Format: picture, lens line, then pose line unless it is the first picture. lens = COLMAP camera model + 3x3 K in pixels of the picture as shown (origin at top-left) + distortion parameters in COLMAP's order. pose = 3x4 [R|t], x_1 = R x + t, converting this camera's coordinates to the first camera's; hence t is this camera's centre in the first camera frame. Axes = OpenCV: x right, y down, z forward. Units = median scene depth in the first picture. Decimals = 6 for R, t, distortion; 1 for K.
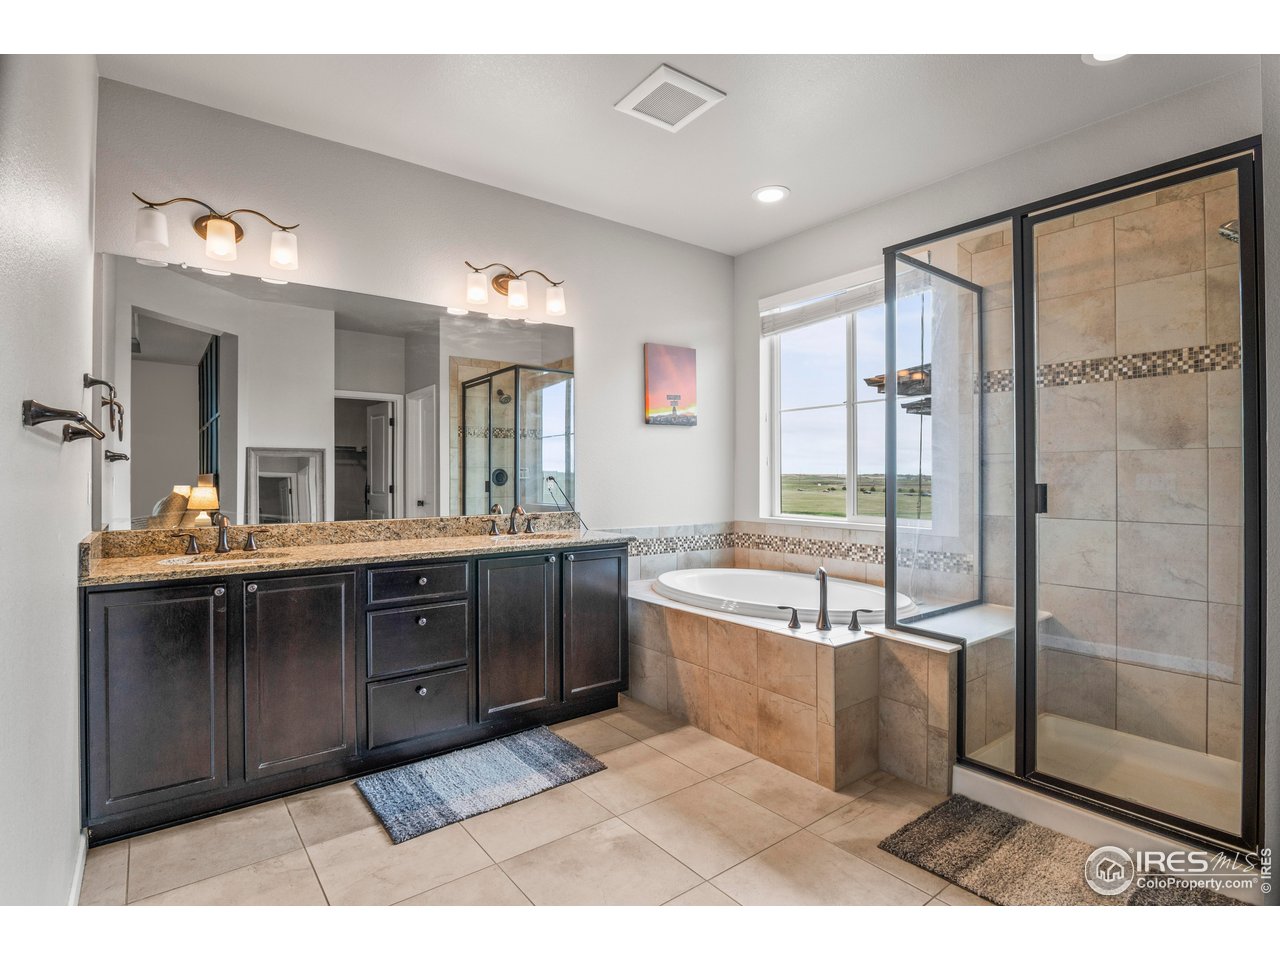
lens RADIAL K [[637.7, 0, 640.9], [0, 637.7, 476.8], [0, 0, 1]] dist [-0.027064, -0.000335]
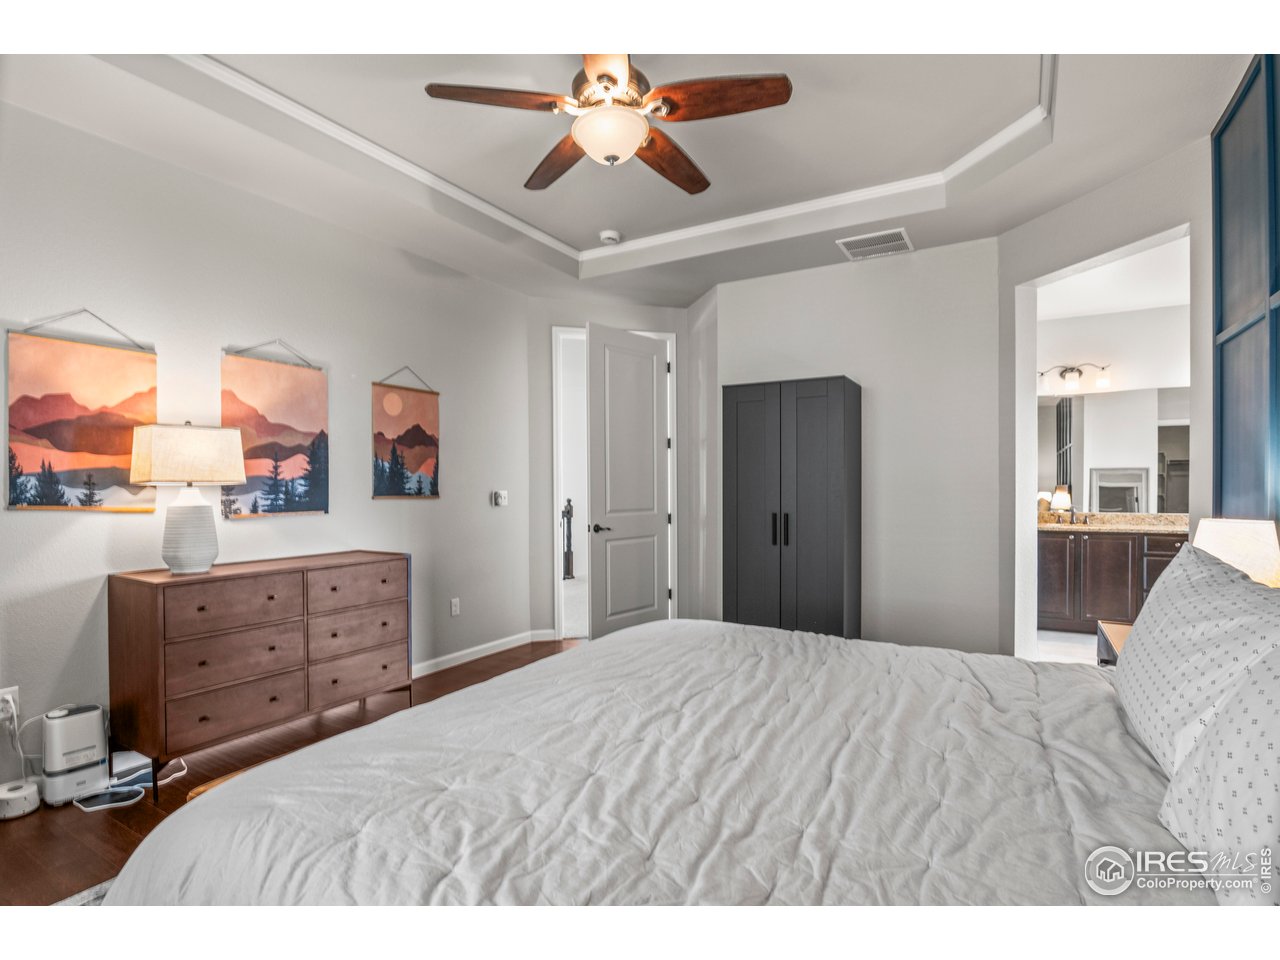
lens RADIAL K [[637.7, 0, 641.0], [0, 637.7, 484.4], [0, 0, 1]] dist [-0.027064, -0.000335]
pose [[0.372385, 0.003796, -0.928071, 0.527338], [-0.003493, 0.999990, 0.002689, -0.011633], [0.928072, 0.002240, 0.372395, -0.790318]]
